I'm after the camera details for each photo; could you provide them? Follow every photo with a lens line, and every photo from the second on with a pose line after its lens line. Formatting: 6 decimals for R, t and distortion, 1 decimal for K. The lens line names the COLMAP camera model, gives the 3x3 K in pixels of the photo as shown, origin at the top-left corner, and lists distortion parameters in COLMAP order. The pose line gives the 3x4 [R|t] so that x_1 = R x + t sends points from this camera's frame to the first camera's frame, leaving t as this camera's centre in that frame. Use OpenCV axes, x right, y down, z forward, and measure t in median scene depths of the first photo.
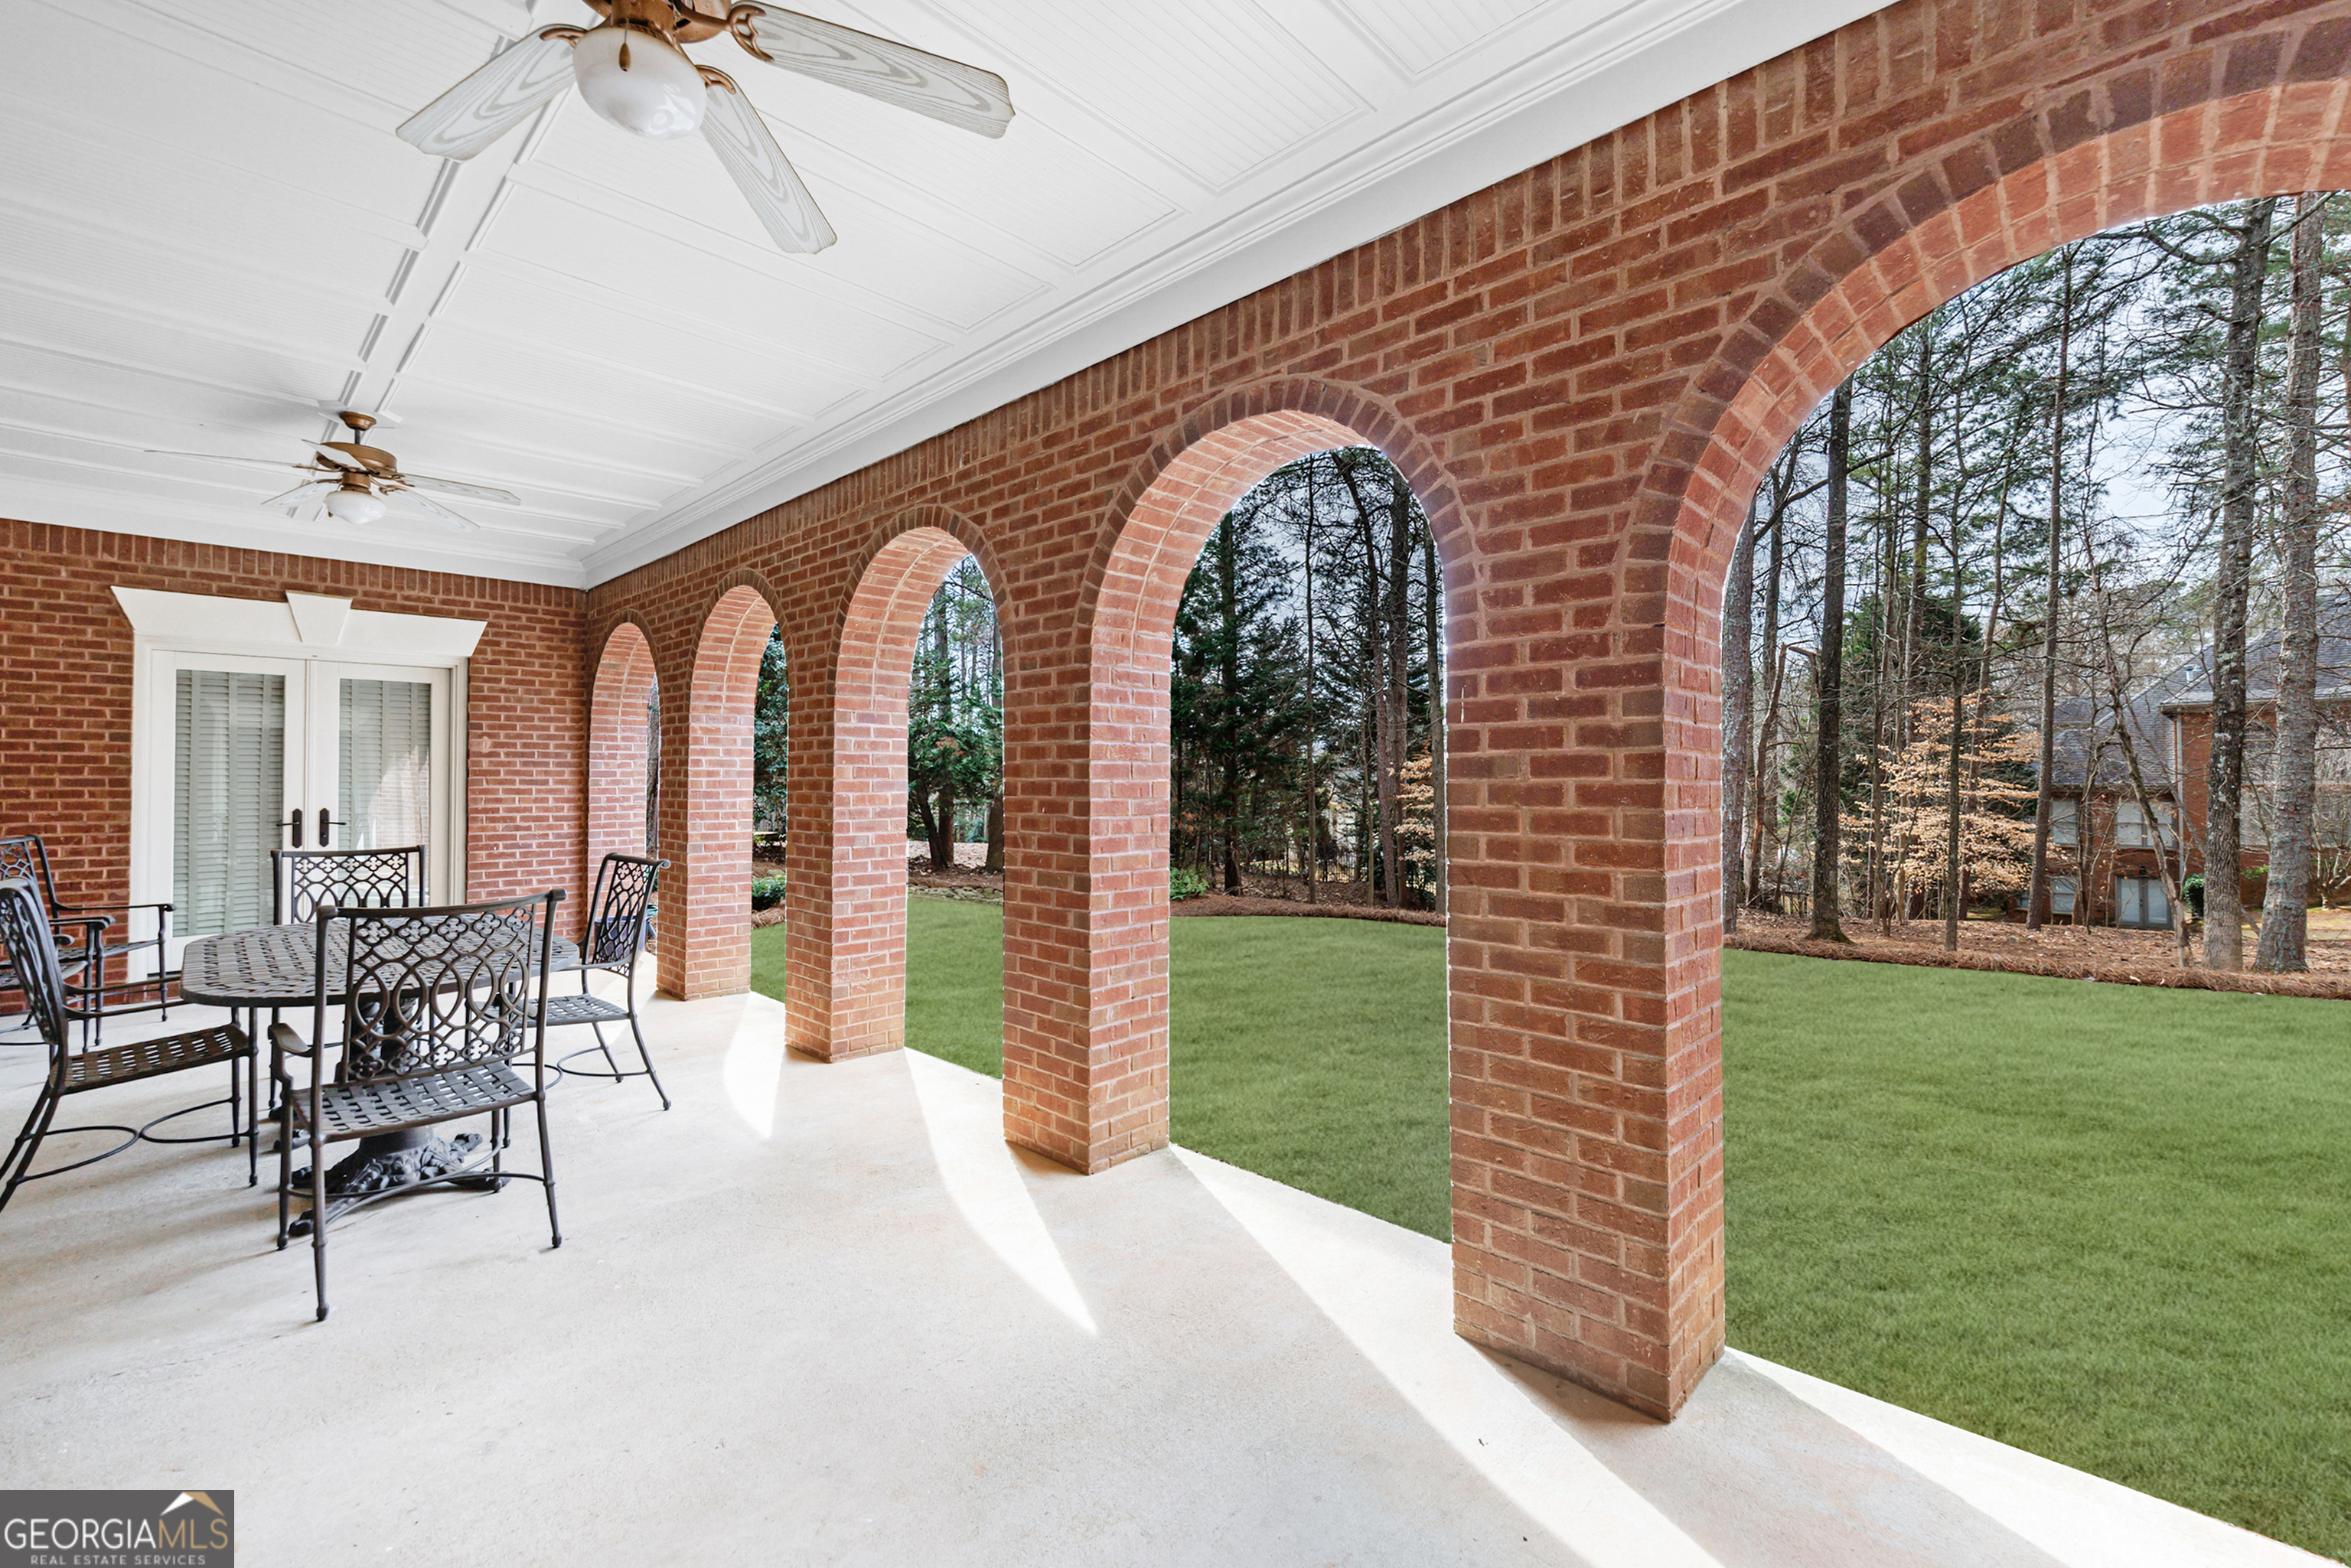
lens RADIAL K [[975.3, 0, 1202.3], [0, 975.3, 777.6], [0, 0, 1]] dist [-0.000359, -0.000039]
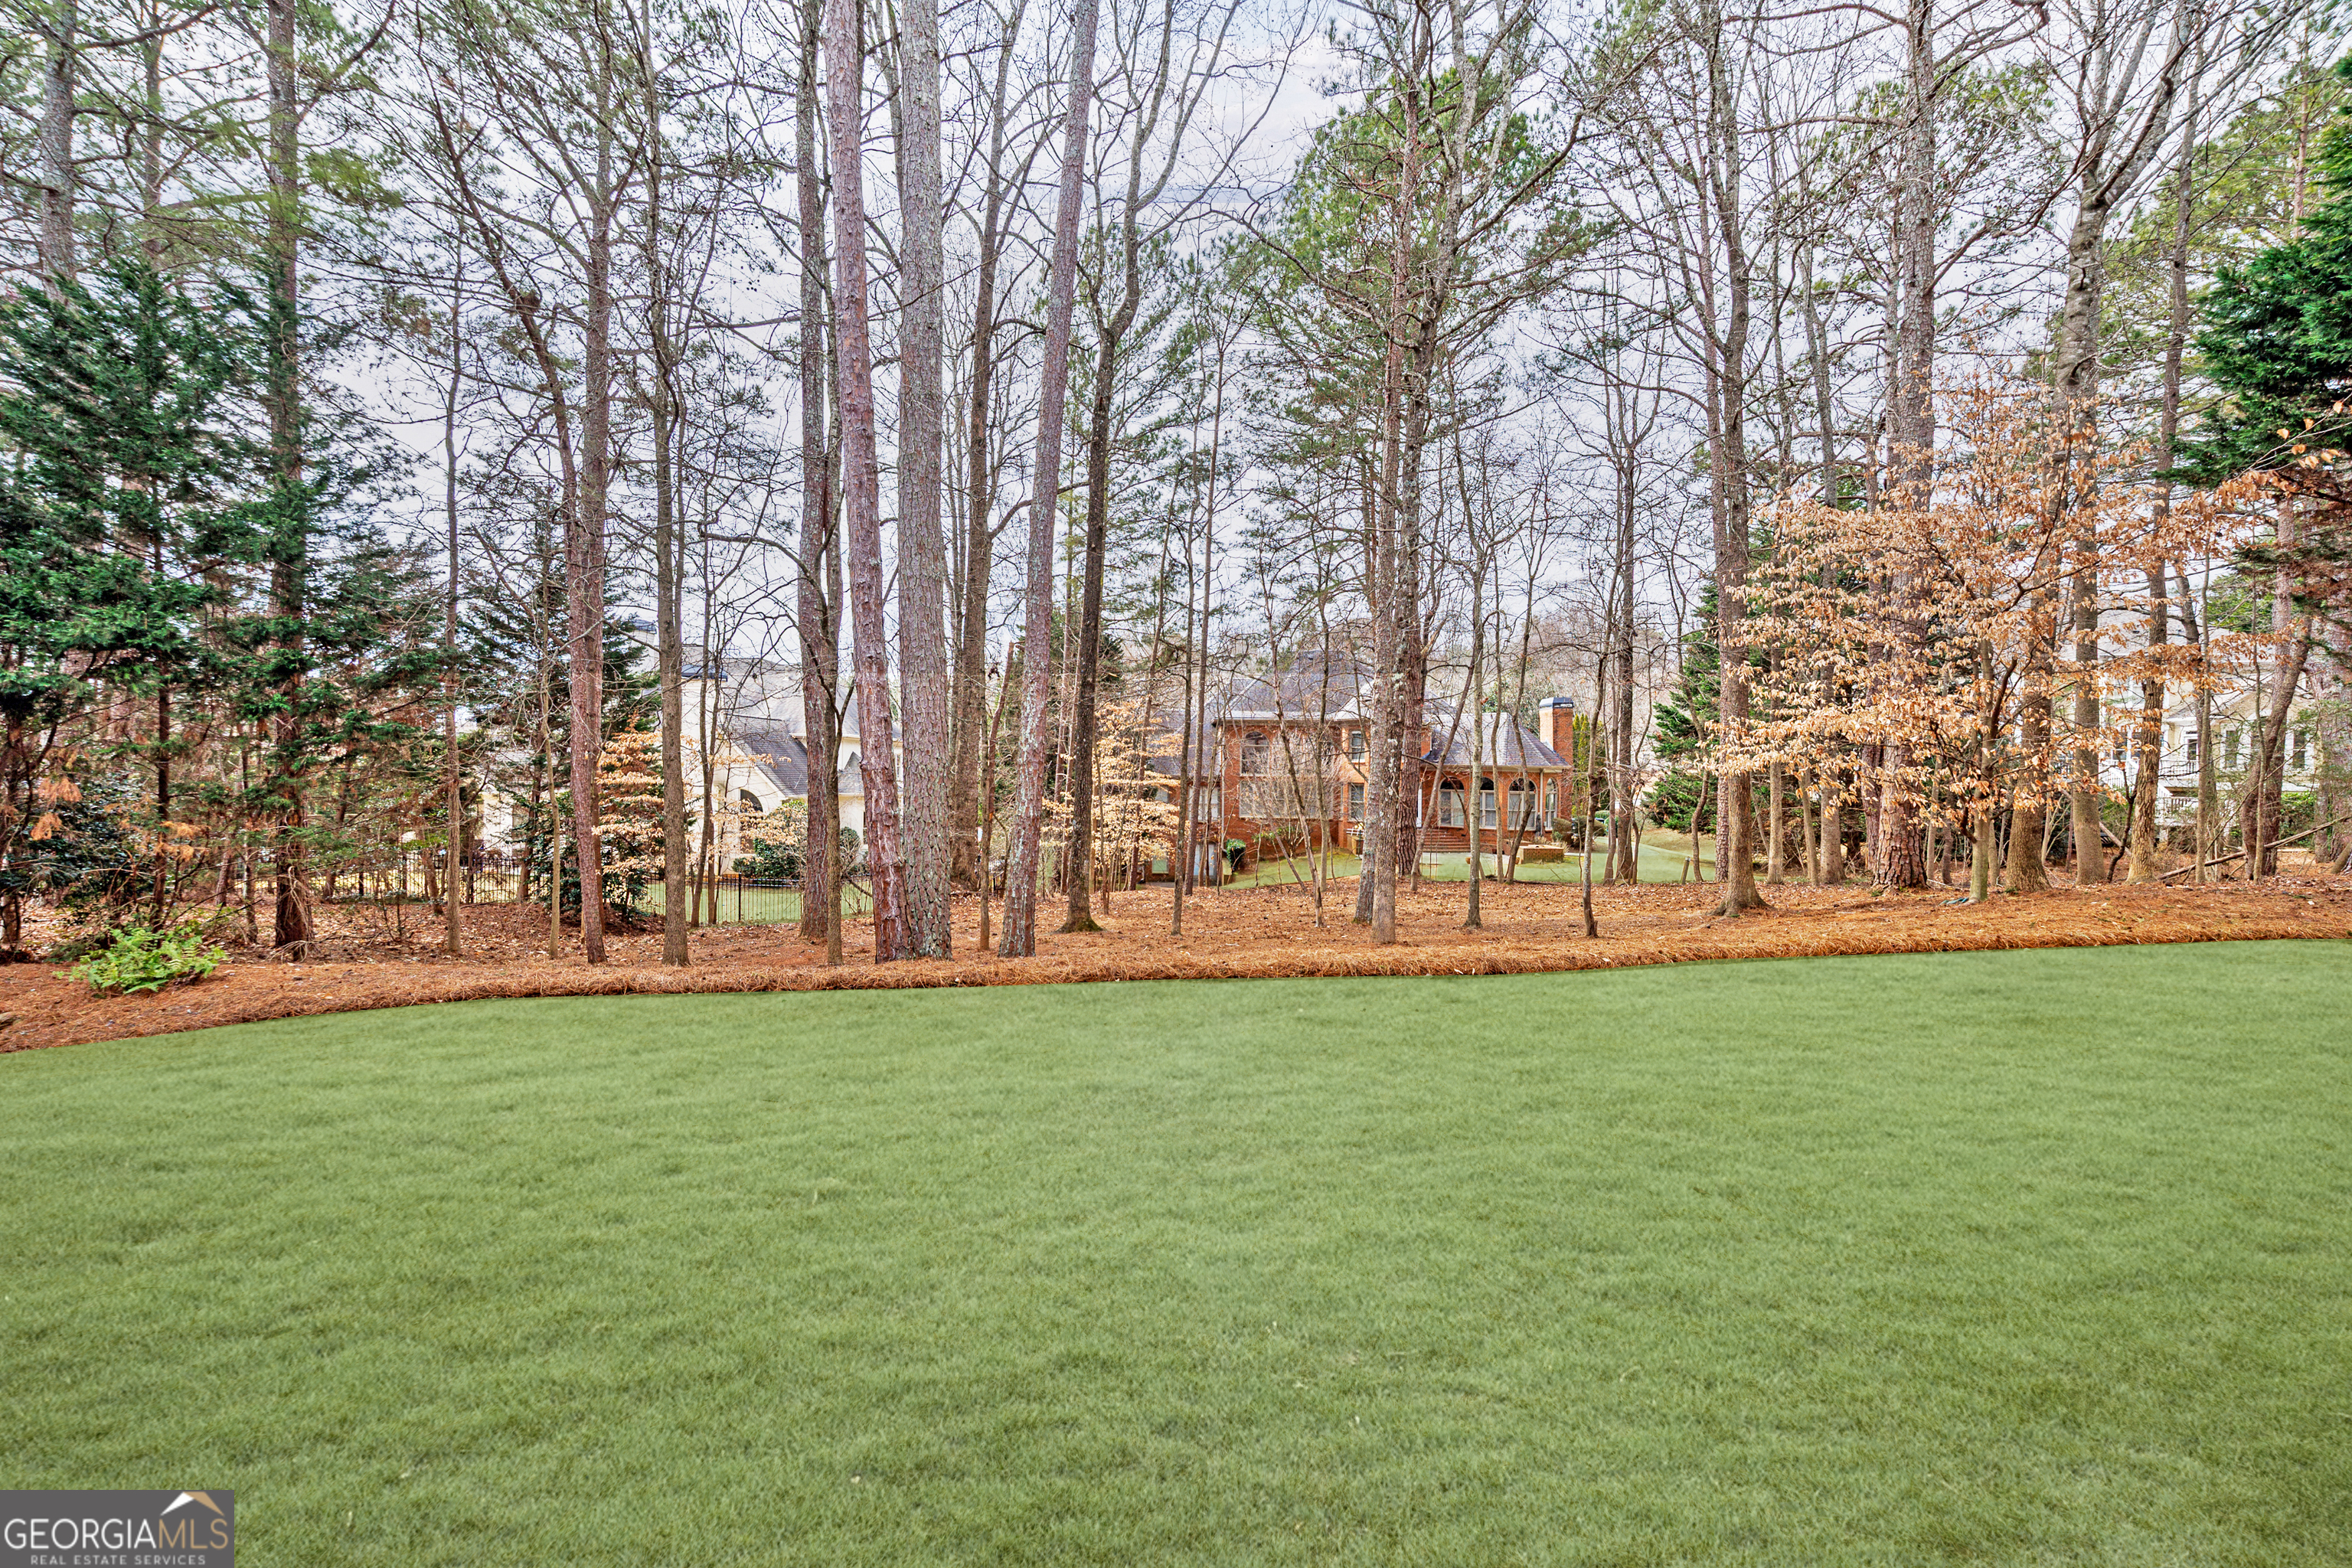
lens RADIAL K [[975.8, 0, 1202.8], [0, 975.8, 777.6], [0, 0, 1]] dist [-0.000359, -0.000039]
pose [[0.715055, 0.004592, 0.699053, 0.005970], [-0.012776, 0.999897, 0.006500, 0.000586], [-0.698952, -0.013579, 0.715040, 0.100392]]
